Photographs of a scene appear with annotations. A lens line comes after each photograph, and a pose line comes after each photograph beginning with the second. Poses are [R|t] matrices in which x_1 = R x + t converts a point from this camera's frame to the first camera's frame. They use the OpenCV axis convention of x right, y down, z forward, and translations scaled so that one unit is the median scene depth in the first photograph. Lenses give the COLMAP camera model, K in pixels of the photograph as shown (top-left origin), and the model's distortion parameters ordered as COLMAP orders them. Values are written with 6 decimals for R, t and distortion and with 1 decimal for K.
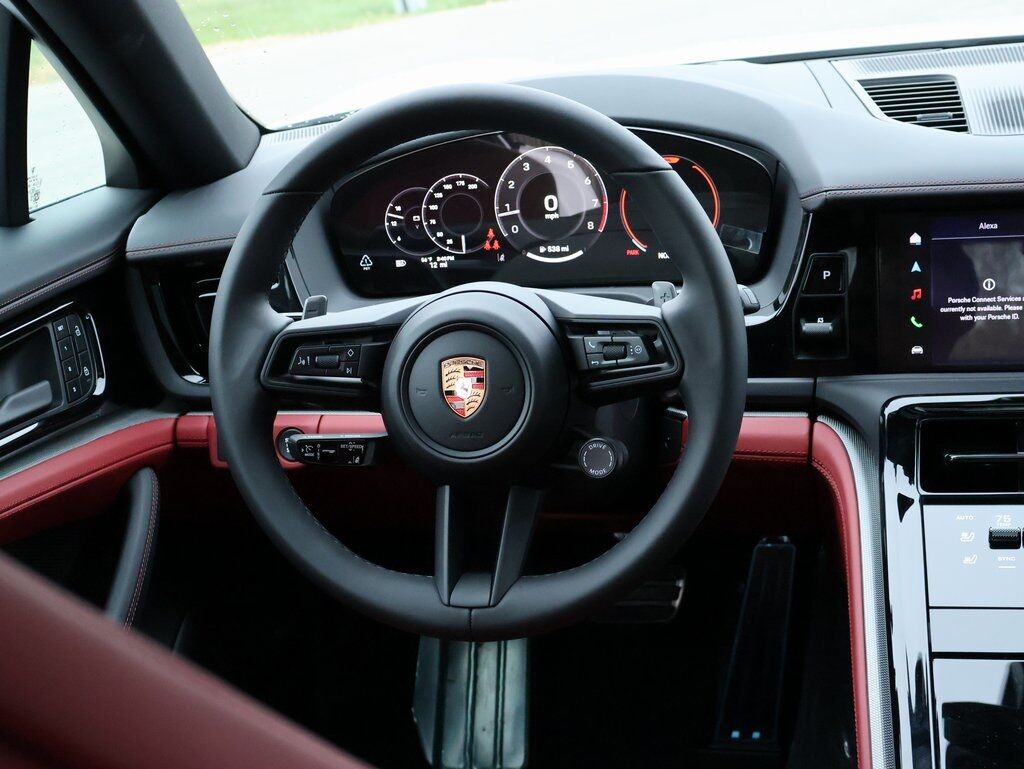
lens RADIAL K [[1687.5, 0, 518.1], [0, 1687.5, 387.7], [0, 0, 1]] dist [-0.045174, 0.000000]
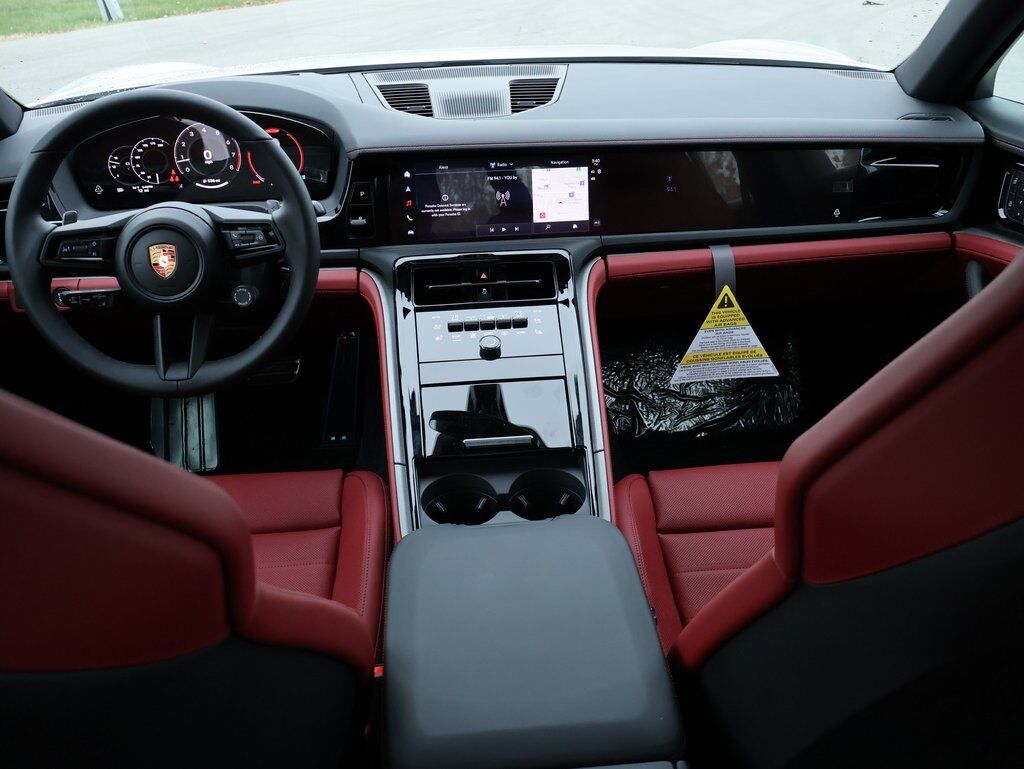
lens RADIAL K [[953.0, 0, 527.5], [0, 953.0, 379.1], [0, 0, 1]] dist [-0.010003, 0.000000]
pose [[0.946913, -0.075281, 0.312552, 0.007659], [0.032433, 0.989606, 0.140097, -0.004342], [-0.319850, -0.122523, 0.939513, -0.089732]]
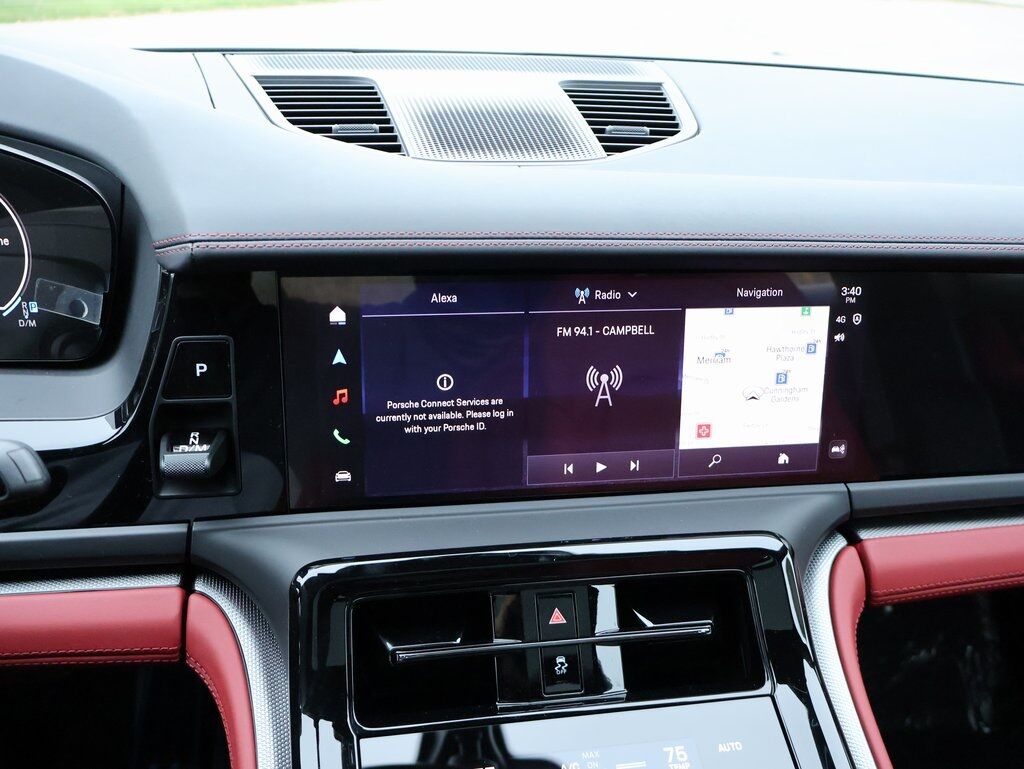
lens RADIAL K [[953.0, 0, 521.8], [0, 953.0, 376.6], [0, 0, 1]] dist [-0.010003, 0.000000]
pose [[0.903181, -0.043641, 0.427036, 0.130013], [0.002449, 0.995326, 0.096538, -0.093086], [-0.429253, -0.086145, 0.899067, 0.582839]]
